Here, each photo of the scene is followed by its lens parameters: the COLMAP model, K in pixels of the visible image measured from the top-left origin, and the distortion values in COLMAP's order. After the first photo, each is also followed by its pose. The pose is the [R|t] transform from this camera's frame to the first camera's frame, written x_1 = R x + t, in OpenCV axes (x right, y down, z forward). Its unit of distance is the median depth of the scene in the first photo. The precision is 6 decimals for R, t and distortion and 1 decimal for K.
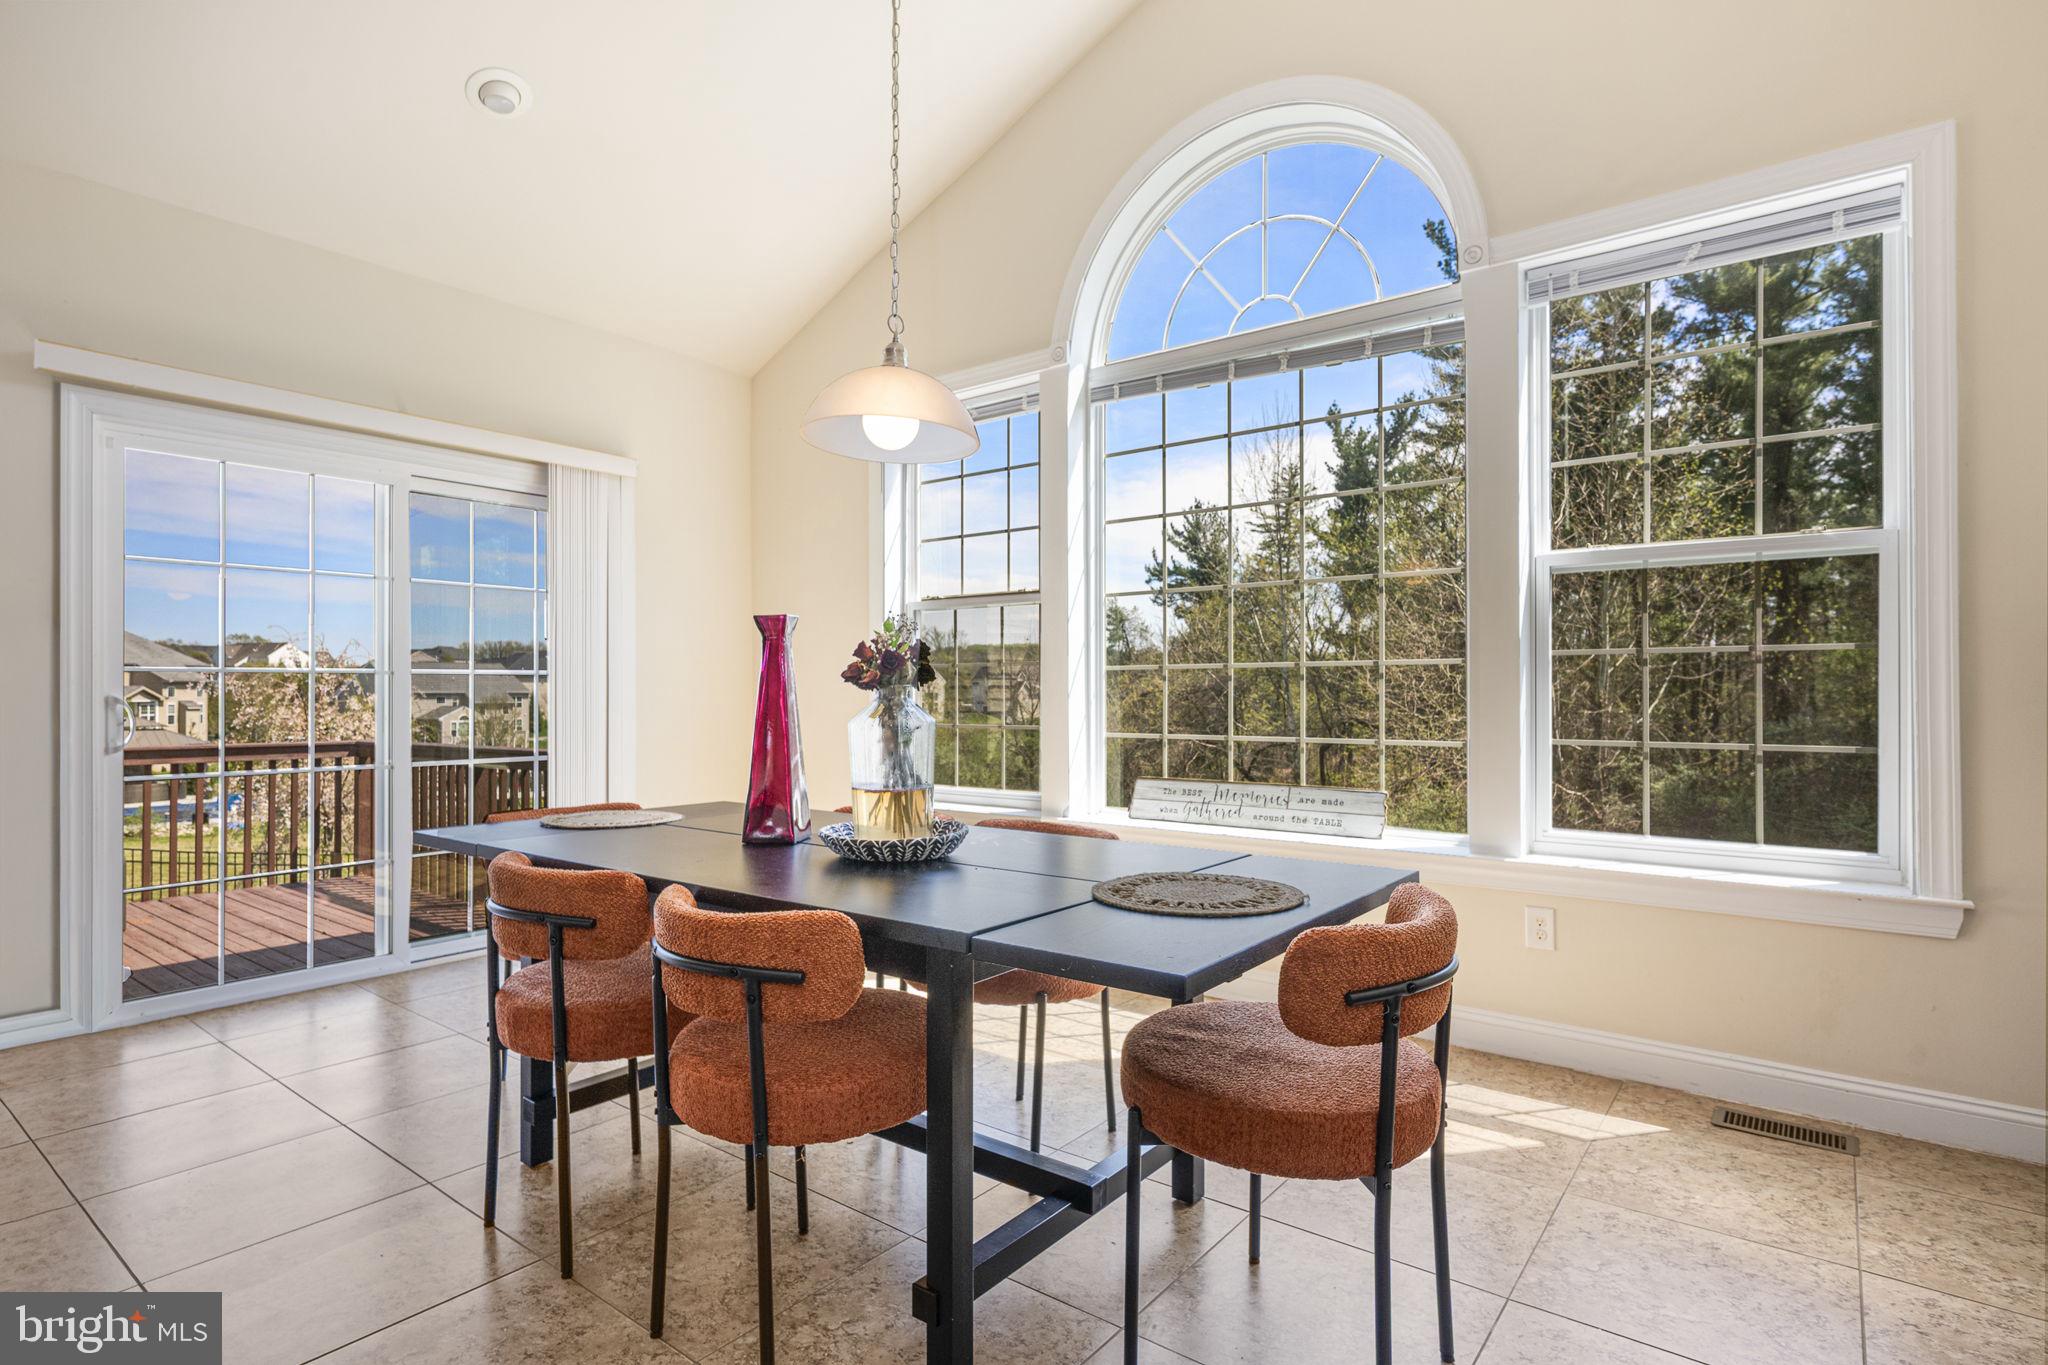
lens RADIAL K [[1040.3, 0, 1025.2], [0, 1040.3, 687.2], [0, 0, 1]] dist [-0.001760, -0.000121]
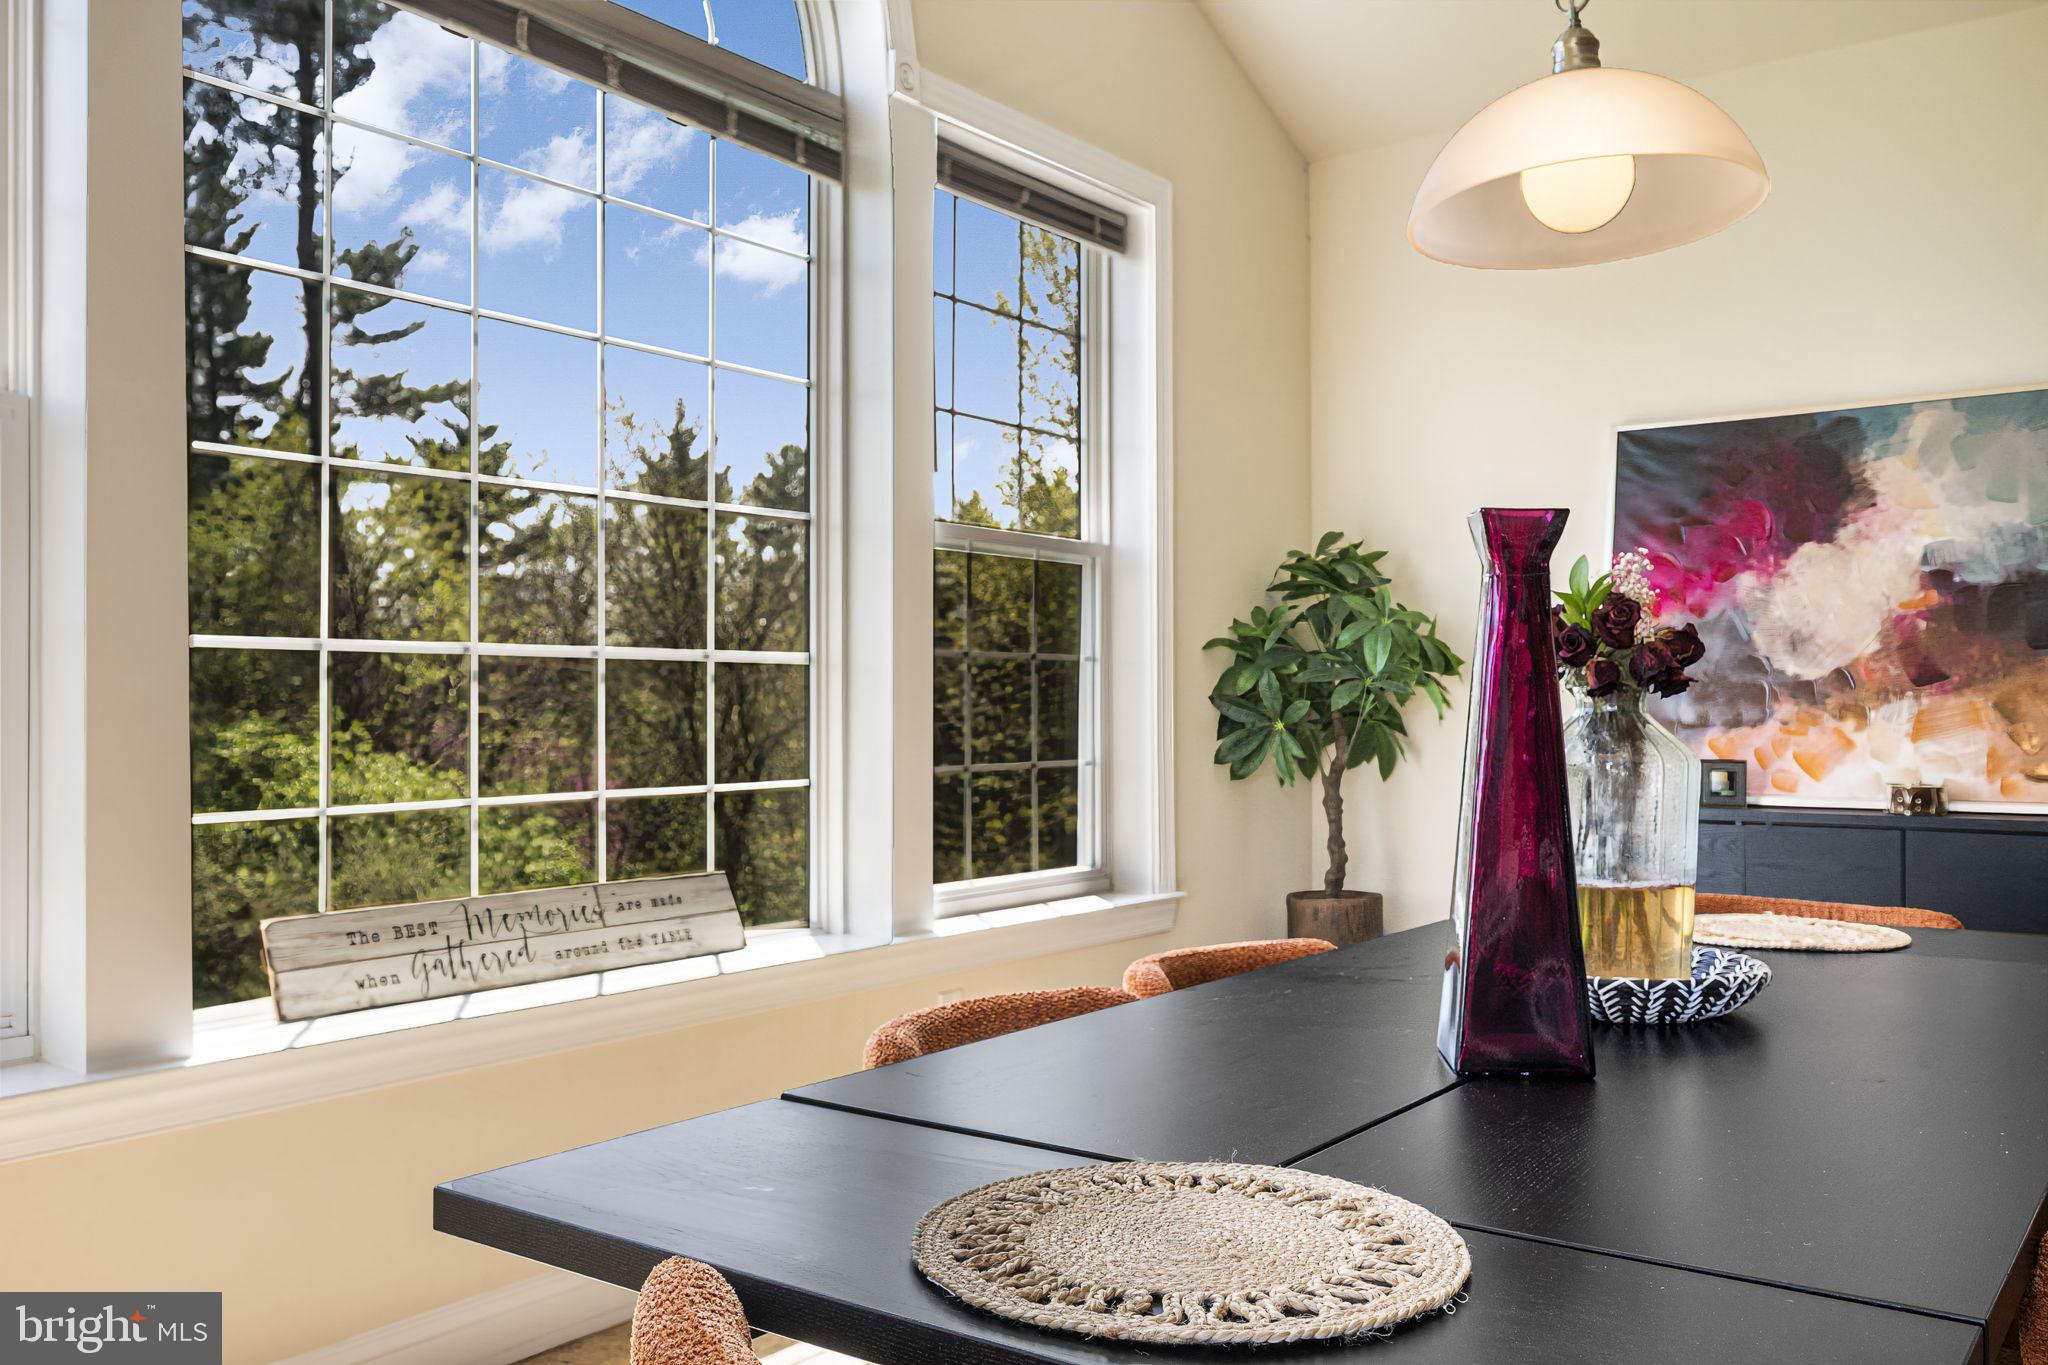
lens RADIAL K [[1706.3, 0, 1023.5], [0, 1706.3, 689.7], [0, 0, 1]] dist [-0.059056, -0.007381]
pose [[-0.022876, 0.005805, 0.999721, -0.609752], [-0.008334, 0.999947, -0.005997, 0.002507], [-0.999704, -0.008469, -0.022826, 0.831633]]
